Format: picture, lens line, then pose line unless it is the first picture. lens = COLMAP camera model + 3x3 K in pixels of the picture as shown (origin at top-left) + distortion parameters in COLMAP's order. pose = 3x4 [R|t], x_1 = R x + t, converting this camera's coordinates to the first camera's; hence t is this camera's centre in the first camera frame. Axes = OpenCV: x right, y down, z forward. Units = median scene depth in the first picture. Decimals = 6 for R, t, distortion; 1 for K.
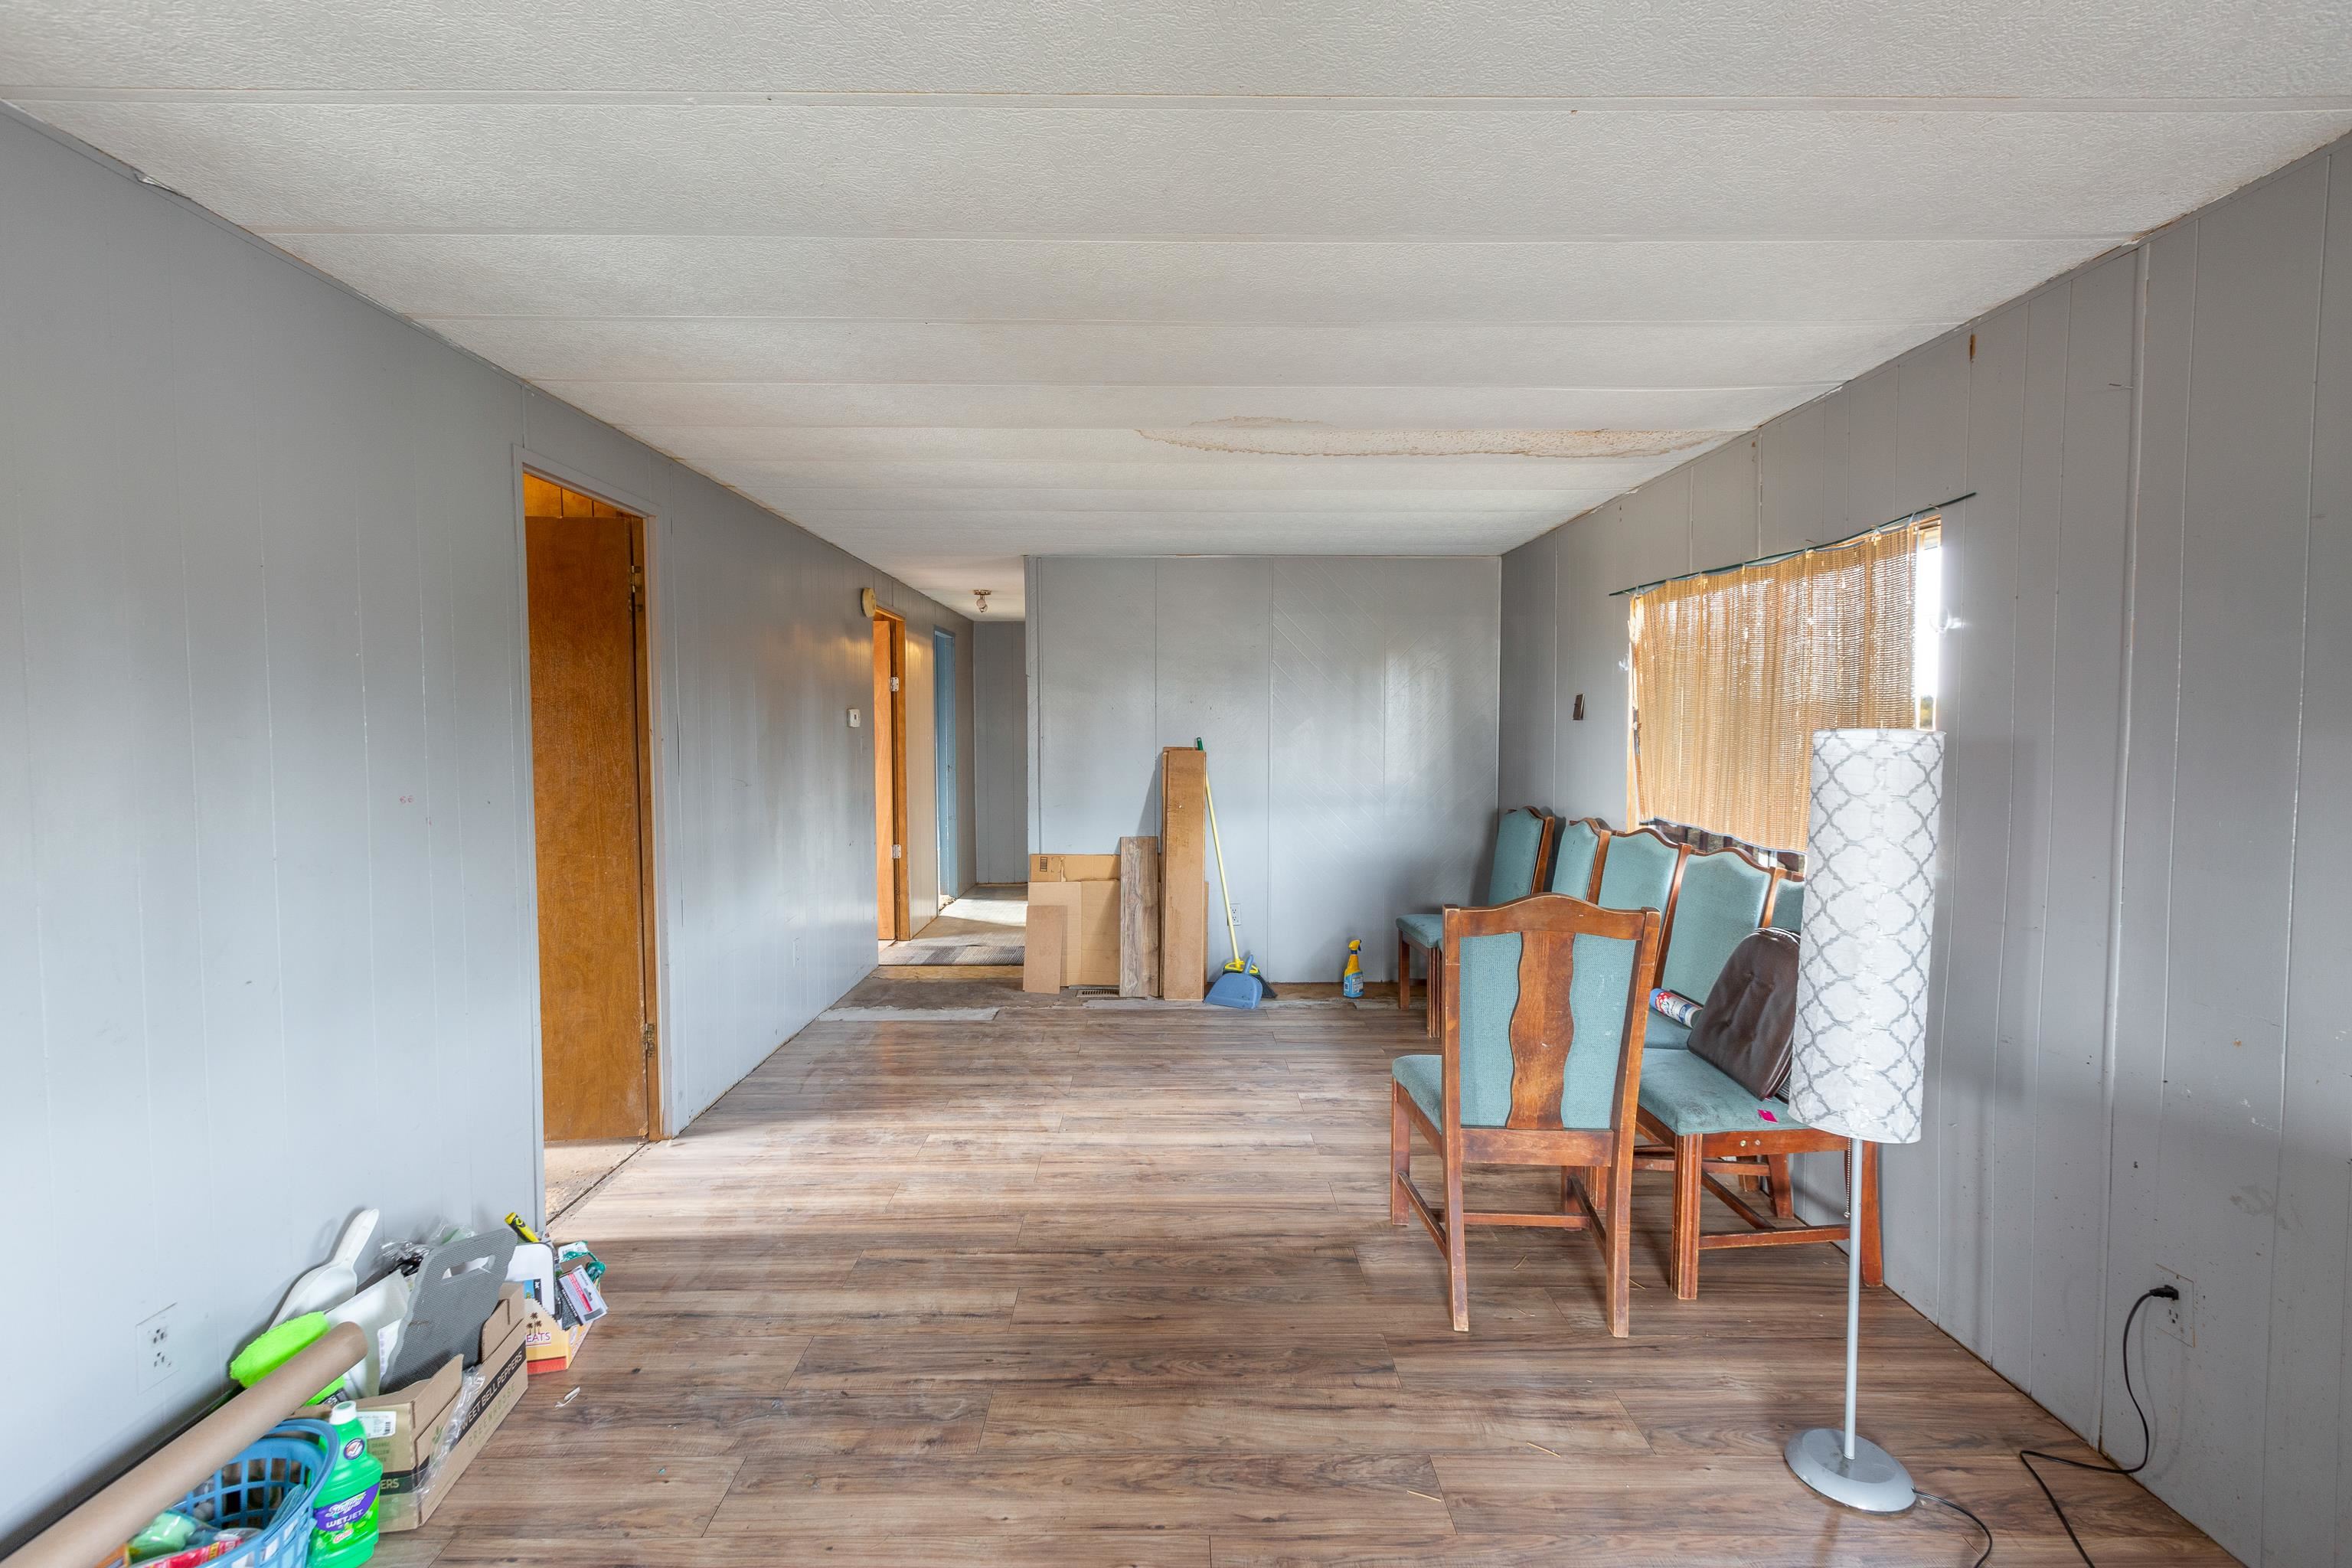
lens RADIAL K [[1042.7, 0, 1197.8], [0, 1042.7, 775.8], [0, 0, 1]] dist [0.003018, -0.000107]
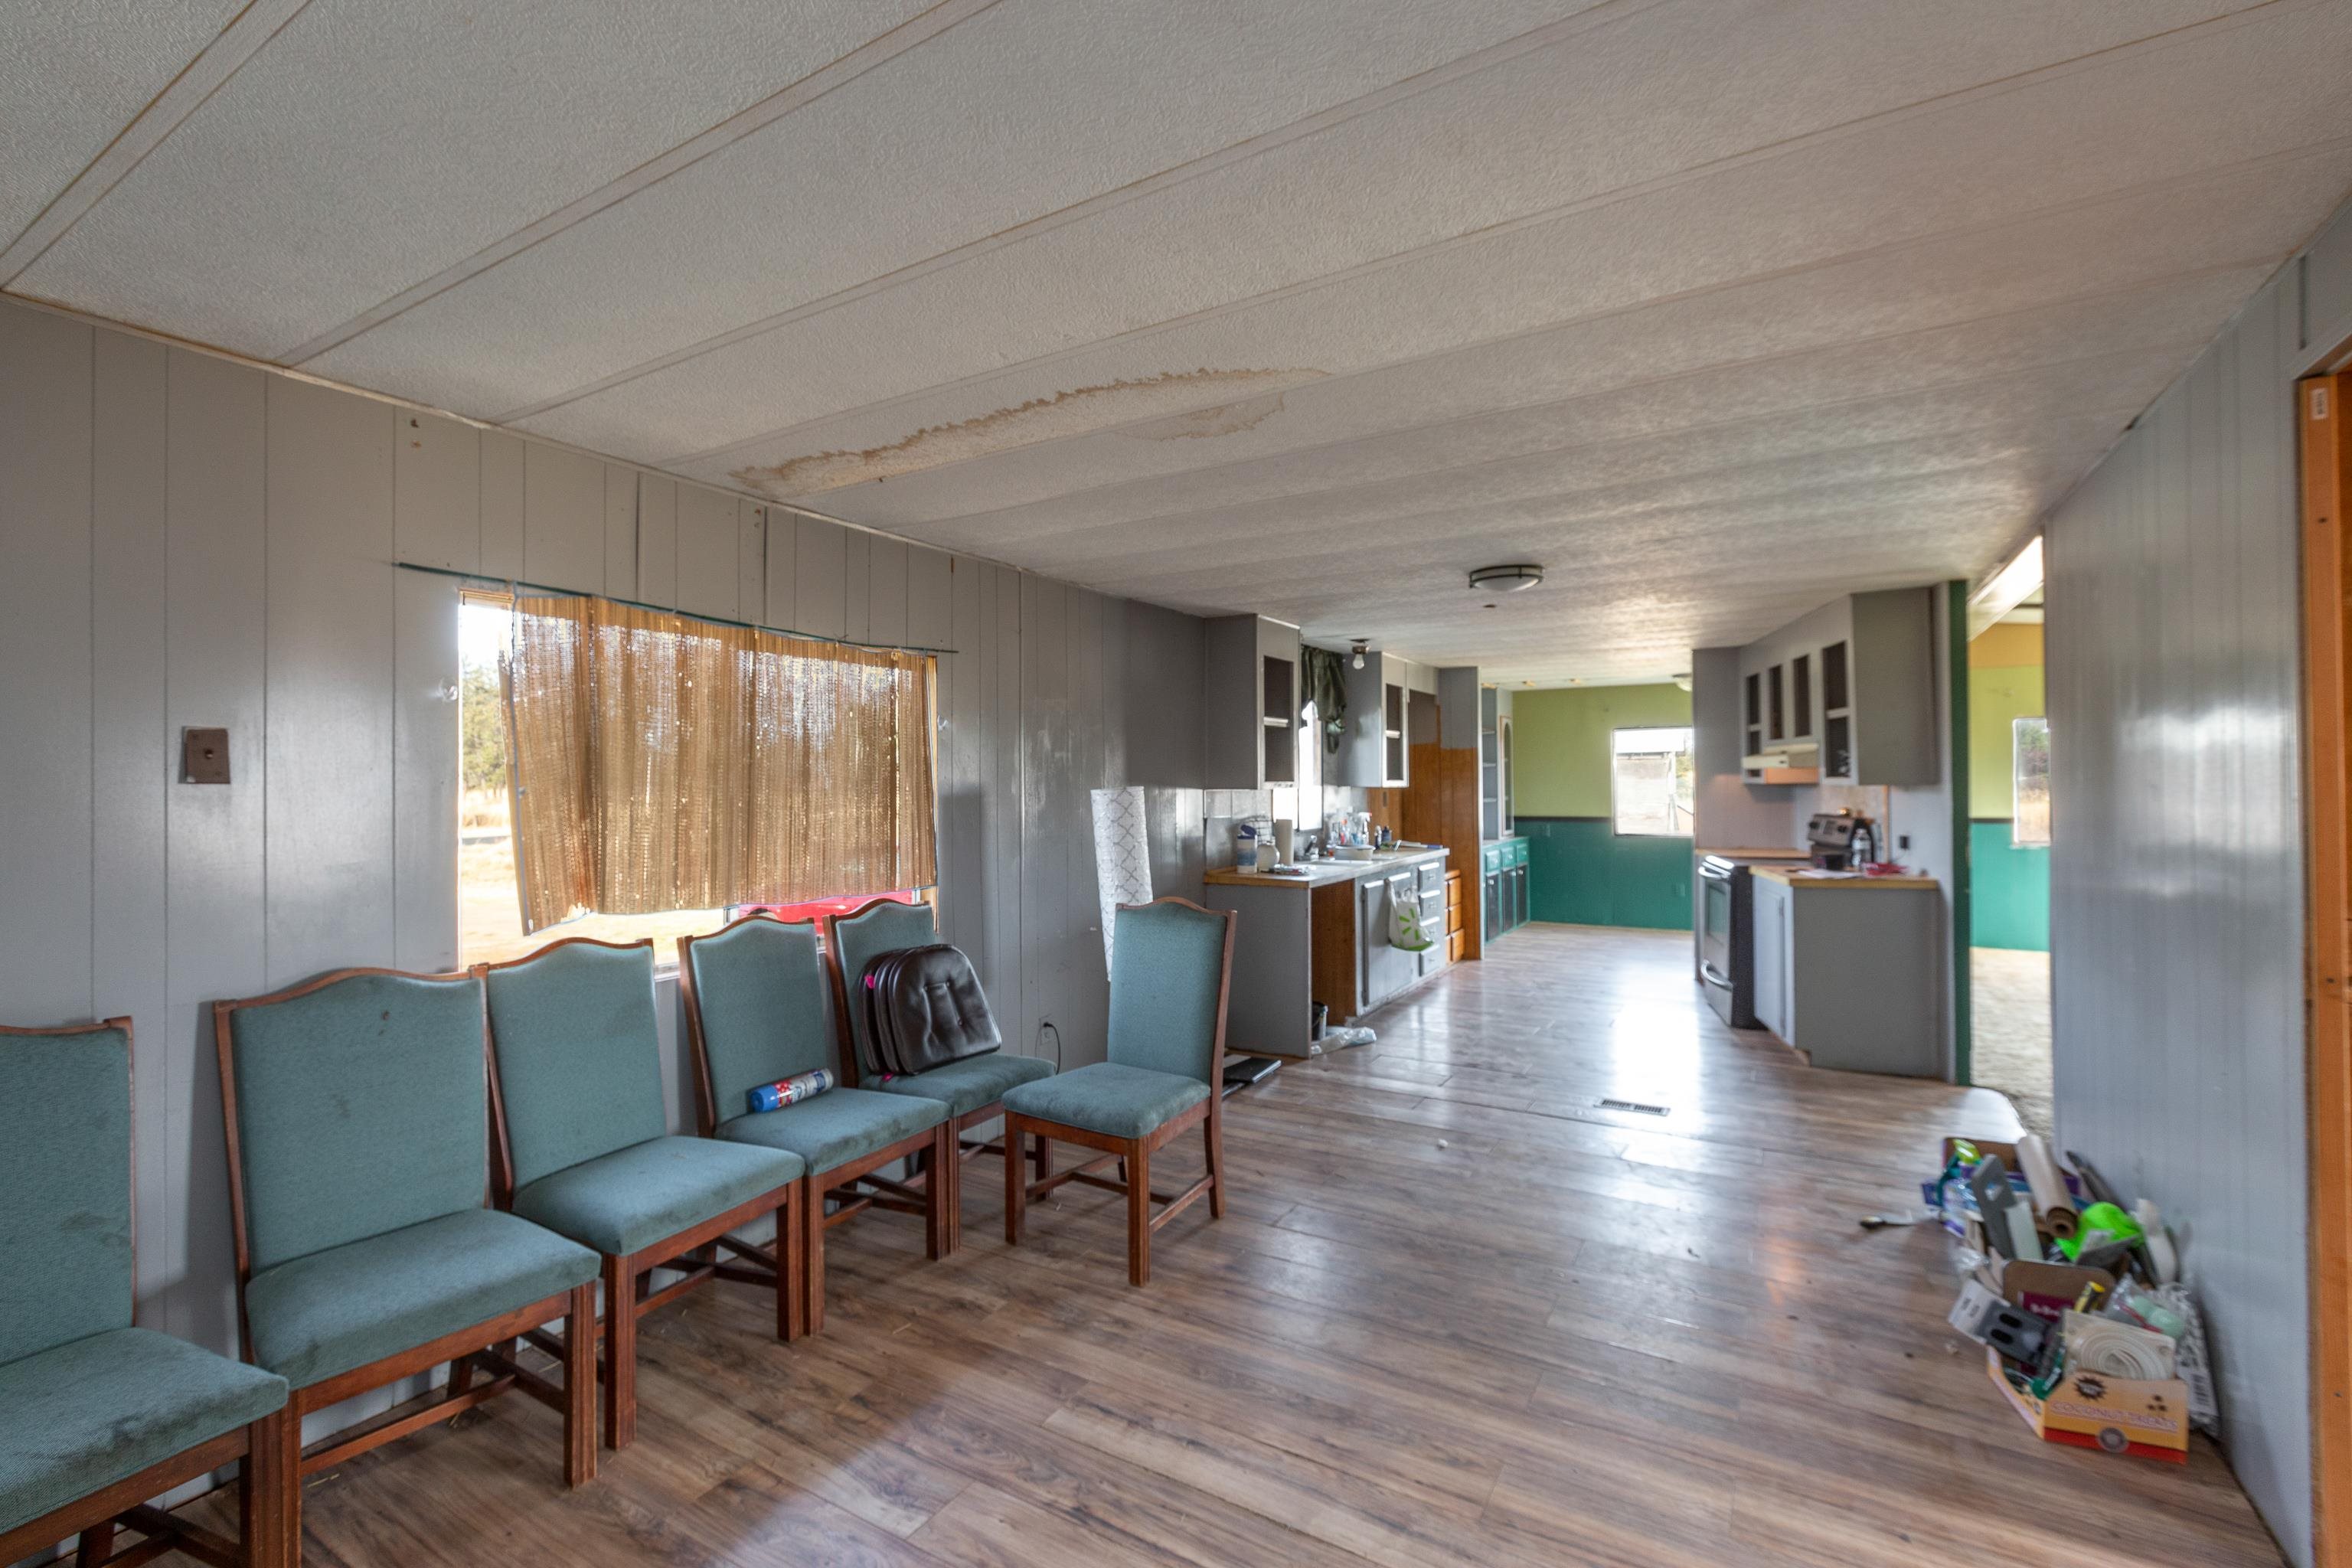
lens RADIAL K [[1042.7, 0, 1165.7], [0, 1042.7, 779.6], [0, 0, 1]] dist [0.003018, -0.000107]
pose [[-0.837444, 0.013039, 0.546368, -0.341501], [0.039606, 0.998535, 0.036877, -0.078915], [-0.545087, 0.052522, -0.836733, 1.627559]]
